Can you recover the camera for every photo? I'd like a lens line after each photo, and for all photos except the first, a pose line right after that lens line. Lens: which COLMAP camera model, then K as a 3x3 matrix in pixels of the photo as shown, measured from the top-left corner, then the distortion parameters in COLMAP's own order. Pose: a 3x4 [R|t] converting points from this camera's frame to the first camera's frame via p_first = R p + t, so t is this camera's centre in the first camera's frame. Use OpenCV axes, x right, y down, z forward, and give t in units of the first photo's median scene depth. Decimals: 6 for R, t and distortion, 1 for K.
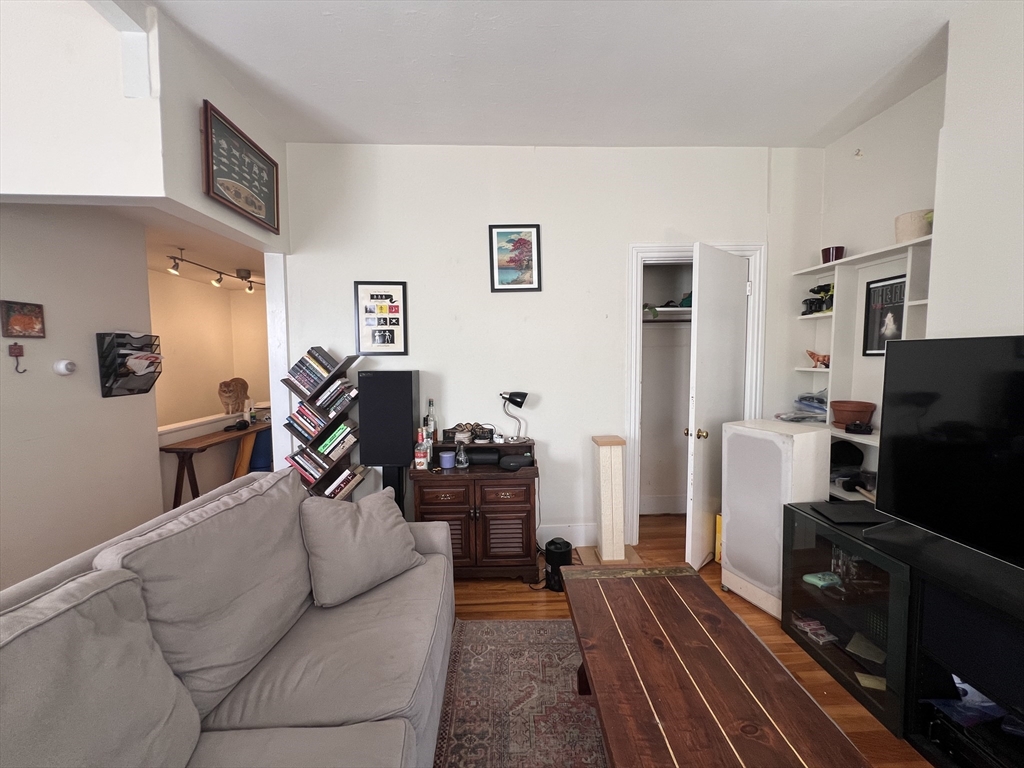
lens RADIAL K [[410.7, 0, 510.7], [0, 410.7, 383.5], [0, 0, 1]] dist [-0.001338, 0.000110]
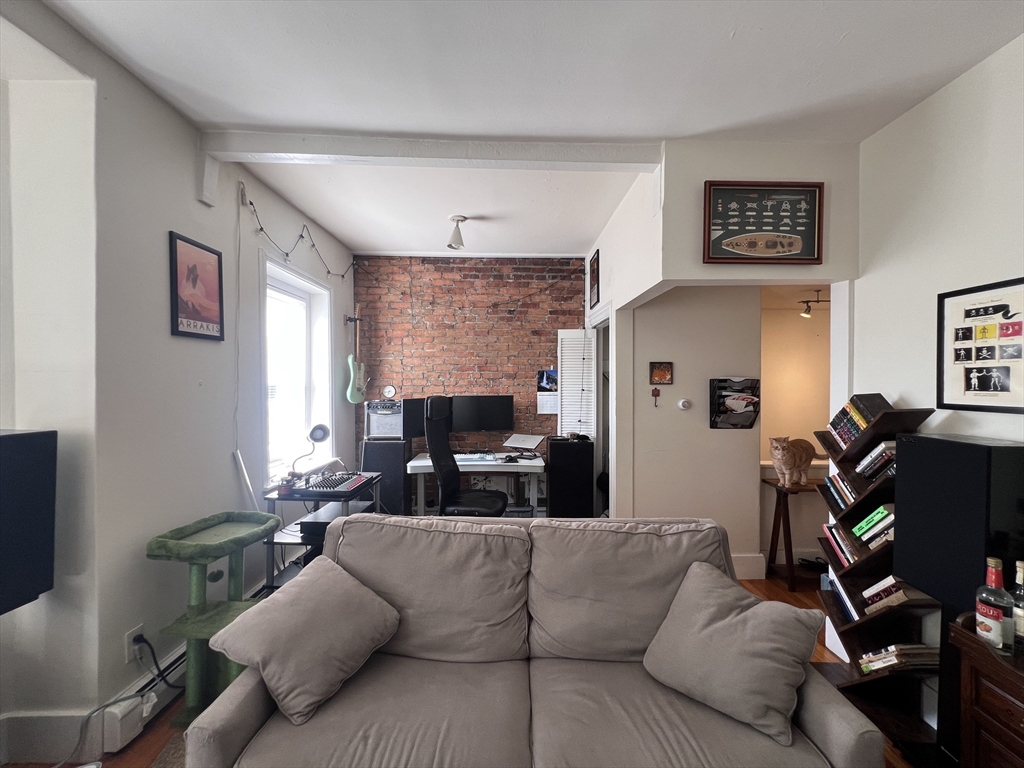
lens RADIAL K [[410.7, 0, 515.5], [0, 410.7, 384.3], [0, 0, 1]] dist [-0.001338, 0.000110]
pose [[-0.030096, 0.010075, -0.999496, 0.301133], [-0.072584, 0.997287, 0.012239, -0.070820], [0.996908, 0.072916, -0.029283, 0.384902]]
